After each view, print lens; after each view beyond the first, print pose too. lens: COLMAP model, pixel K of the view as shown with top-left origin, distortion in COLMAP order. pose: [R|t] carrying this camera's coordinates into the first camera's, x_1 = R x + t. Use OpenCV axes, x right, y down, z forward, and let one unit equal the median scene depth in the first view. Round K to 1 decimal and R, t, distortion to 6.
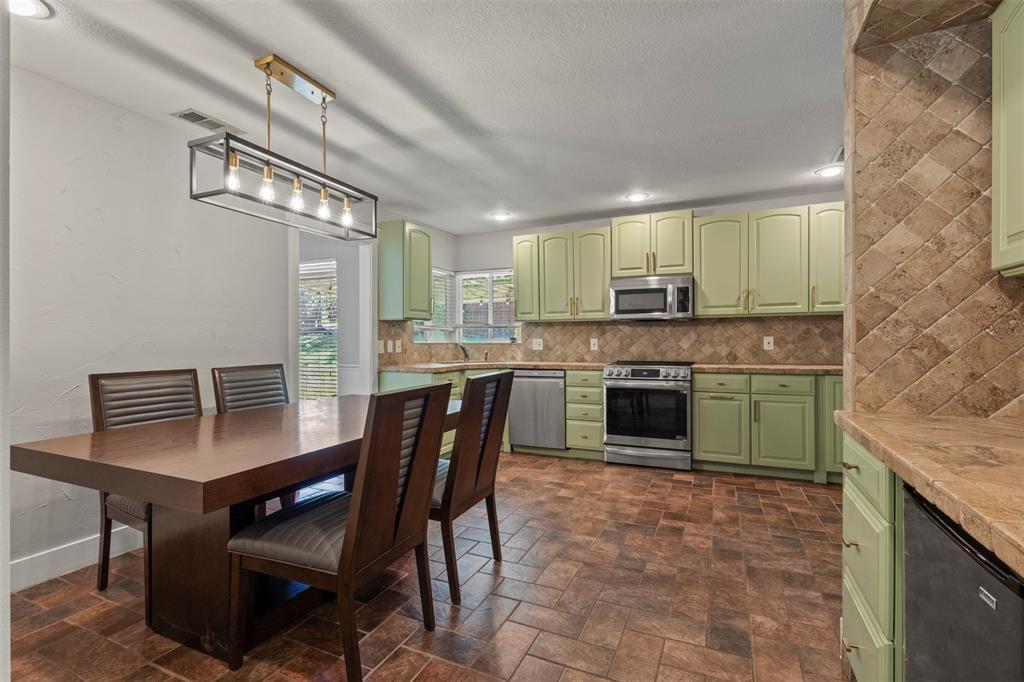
lens RADIAL K [[471.4, 0, 512.0], [0, 471.4, 341.0], [0, 0, 1]] dist [0.001481, 0.000284]
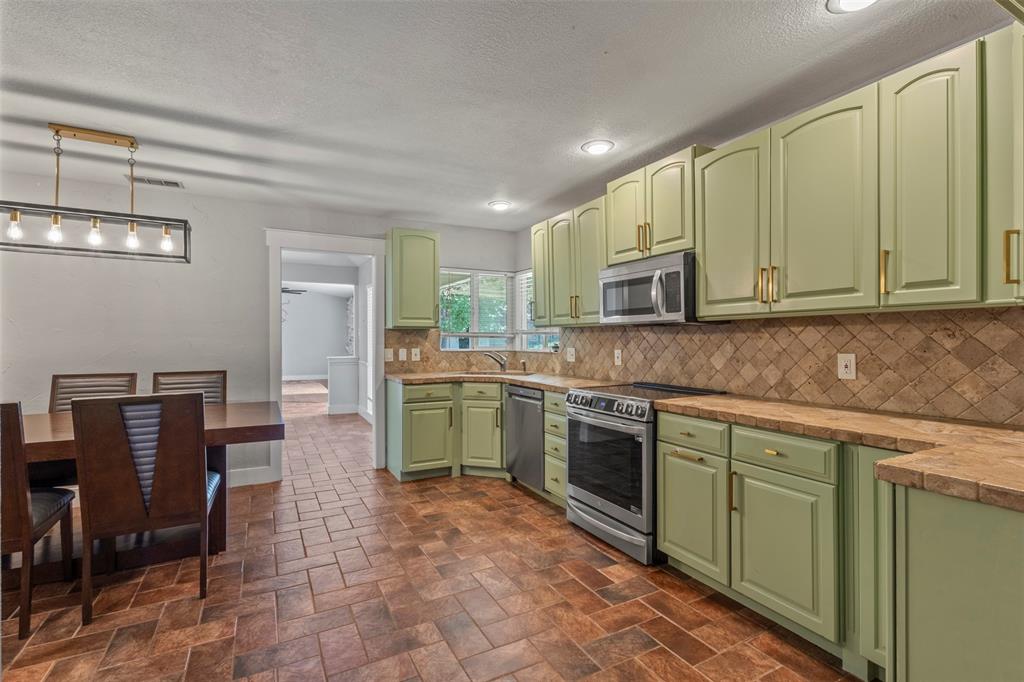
lens RADIAL K [[473.0, 0, 509.9], [0, 473.0, 337.6], [0, 0, 1]] dist [-0.001417, -0.000020]
pose [[0.789138, 0.001675, -0.614213, 0.583619], [-0.004232, 0.999987, -0.002710, -0.024522], [0.614201, 0.004738, 0.789135, 0.368295]]
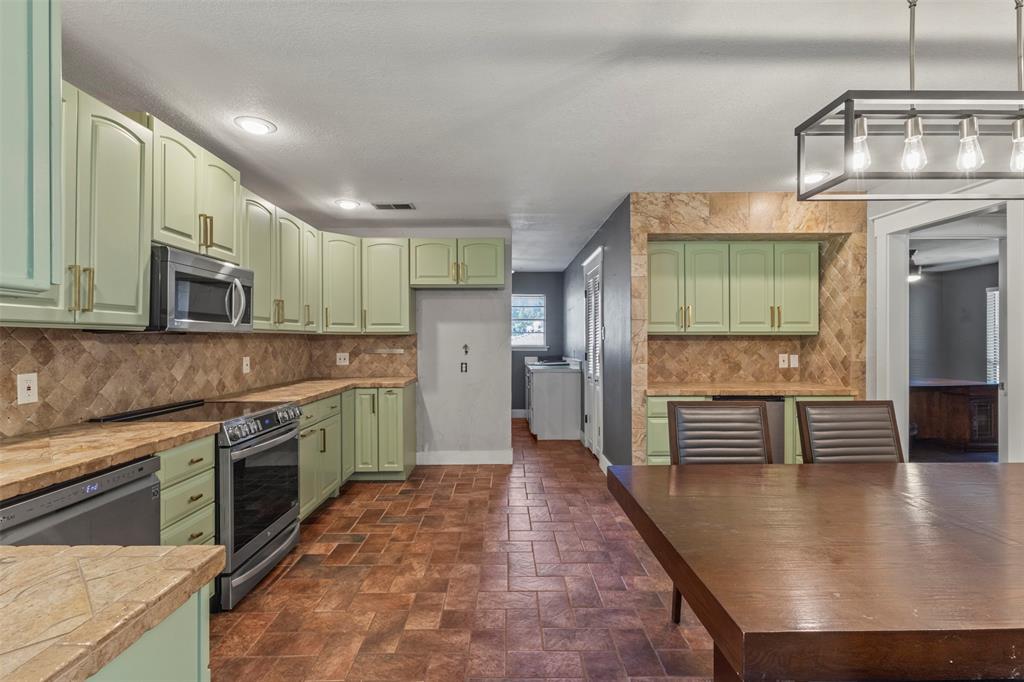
lens RADIAL K [[471.4, 0, 512.0], [0, 471.4, 341.0], [0, 0, 1]] dist [0.001481, 0.000284]
pose [[-0.425318, 0.005154, 0.905029, -0.402181], [0.007814, 0.999967, -0.002022, -0.032236], [-0.905010, 0.006212, -0.425345, 0.950722]]
